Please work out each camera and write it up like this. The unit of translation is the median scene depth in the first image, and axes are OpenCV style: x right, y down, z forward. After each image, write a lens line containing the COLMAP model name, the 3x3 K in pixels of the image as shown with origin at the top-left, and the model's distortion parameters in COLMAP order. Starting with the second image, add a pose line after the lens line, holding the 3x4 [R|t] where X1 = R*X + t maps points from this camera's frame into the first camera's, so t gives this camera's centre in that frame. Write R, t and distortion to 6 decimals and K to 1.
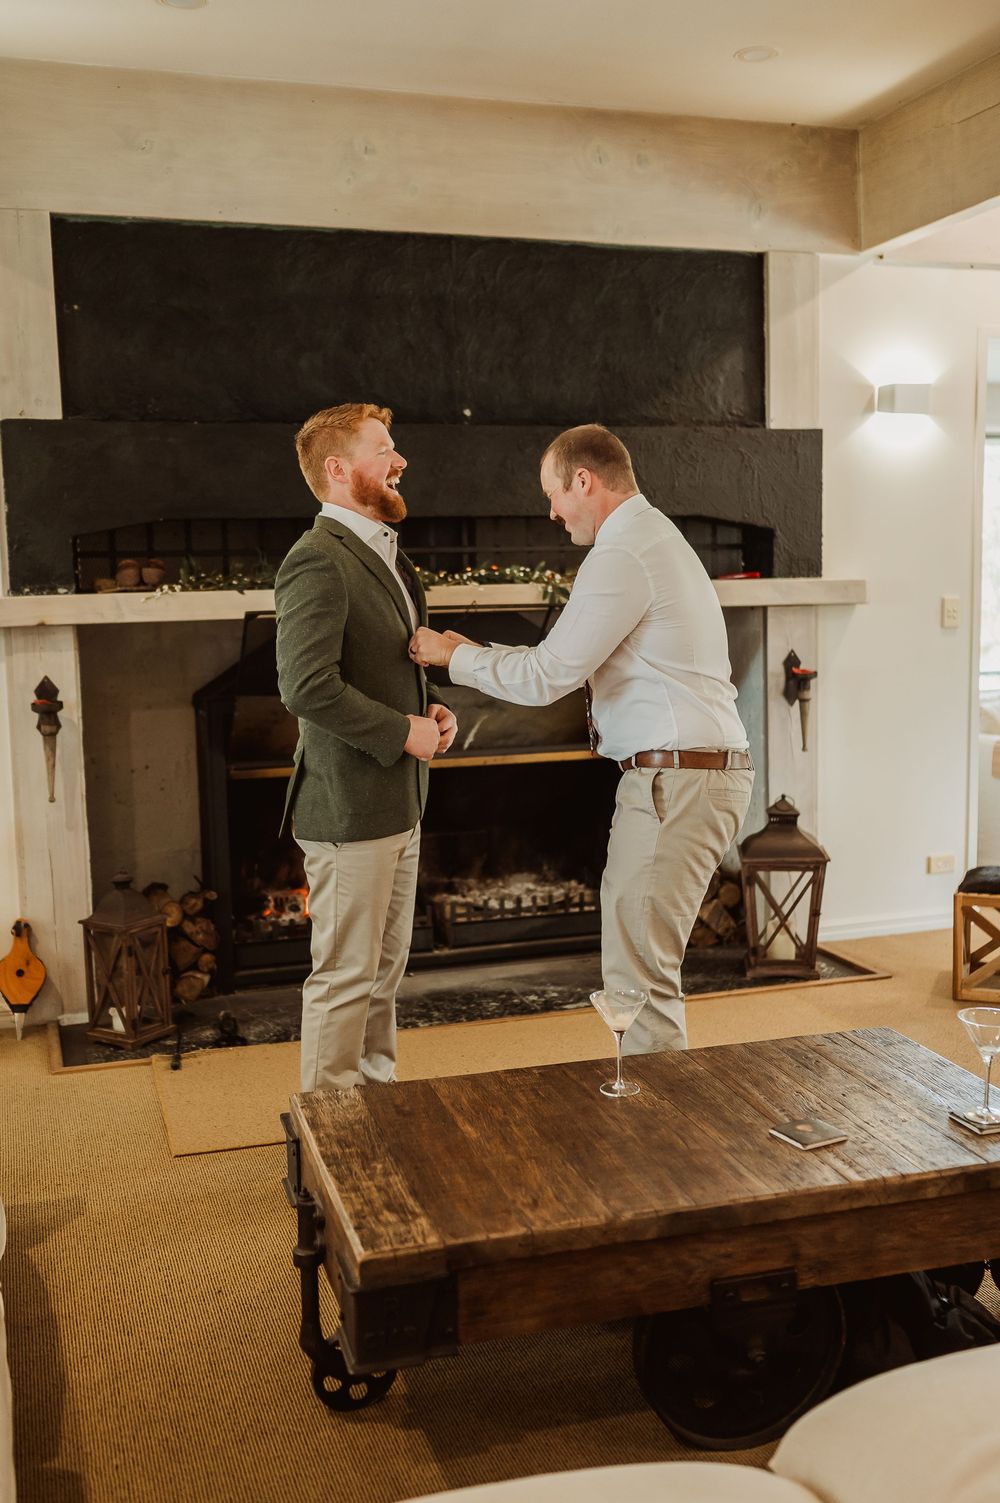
lens RADIAL K [[1395.9, 0, 457.0], [0, 1395.9, 691.6], [0, 0, 1]] dist [-0.010001, 0.041791]
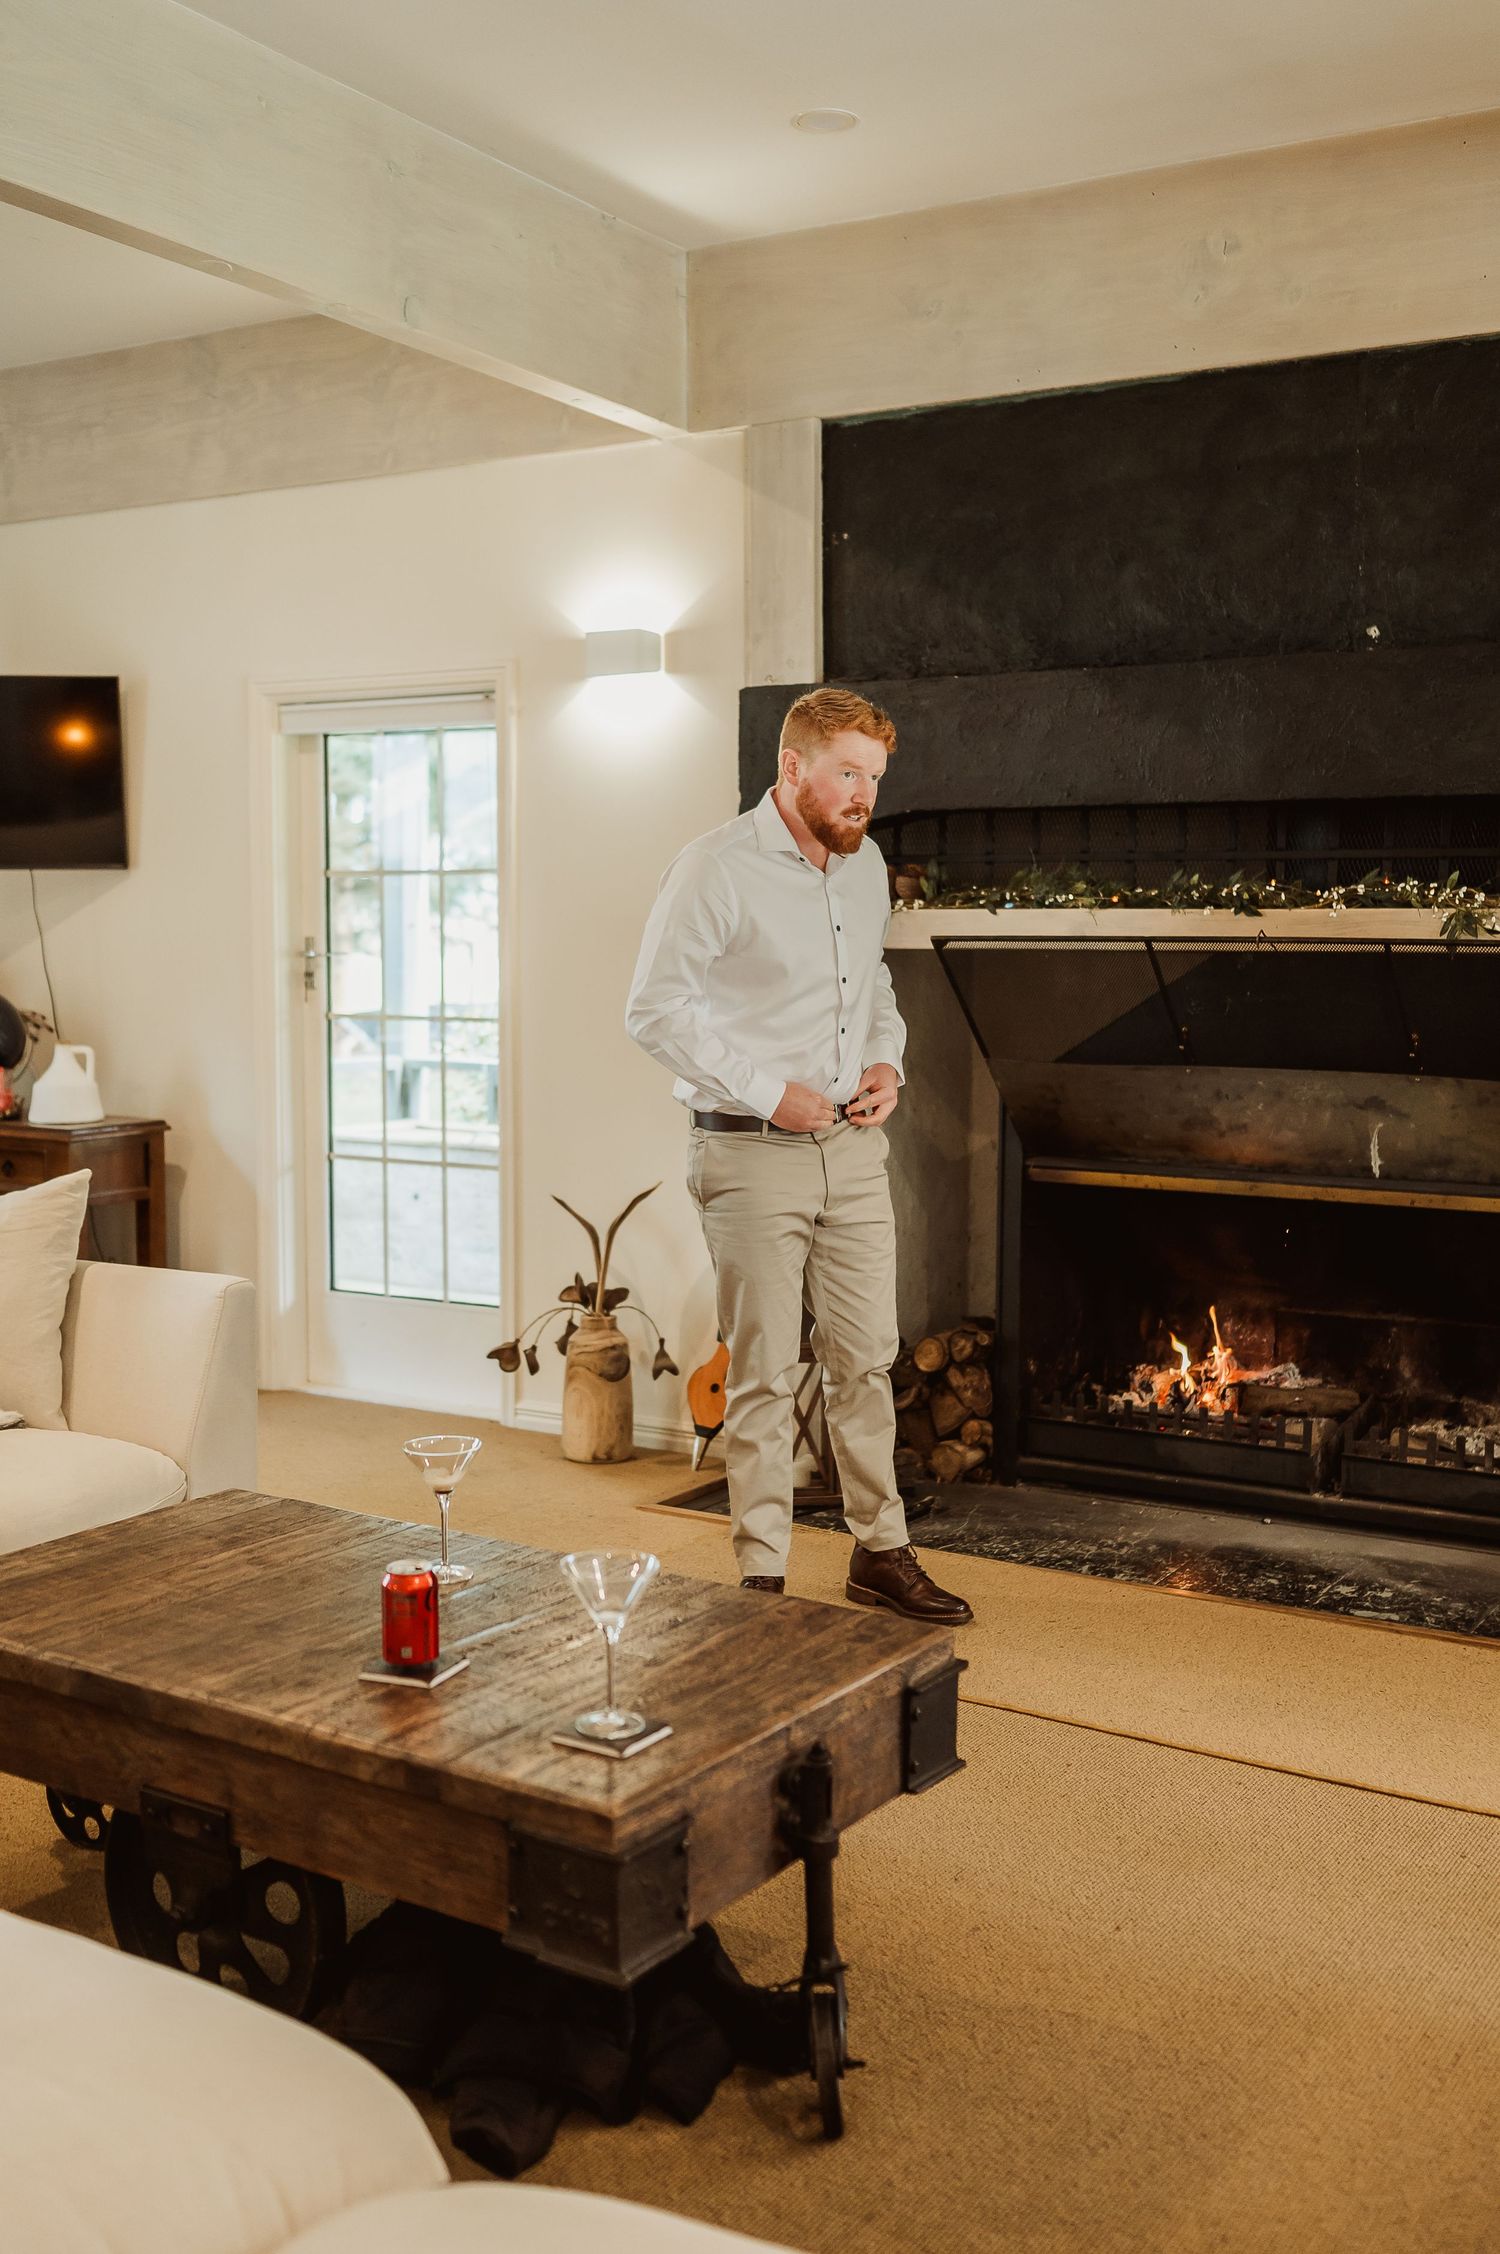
lens RADIAL K [[2046.4, 0, 748.1], [0, 2046.4, 1030.6], [0, 0, 1]] dist [-0.007665, 0.006053]
pose [[0.704836, 0.058355, -0.706966, 0.472457], [-0.078125, 0.996934, 0.004399, -0.005662], [0.705055, 0.052131, 0.707234, 0.173623]]
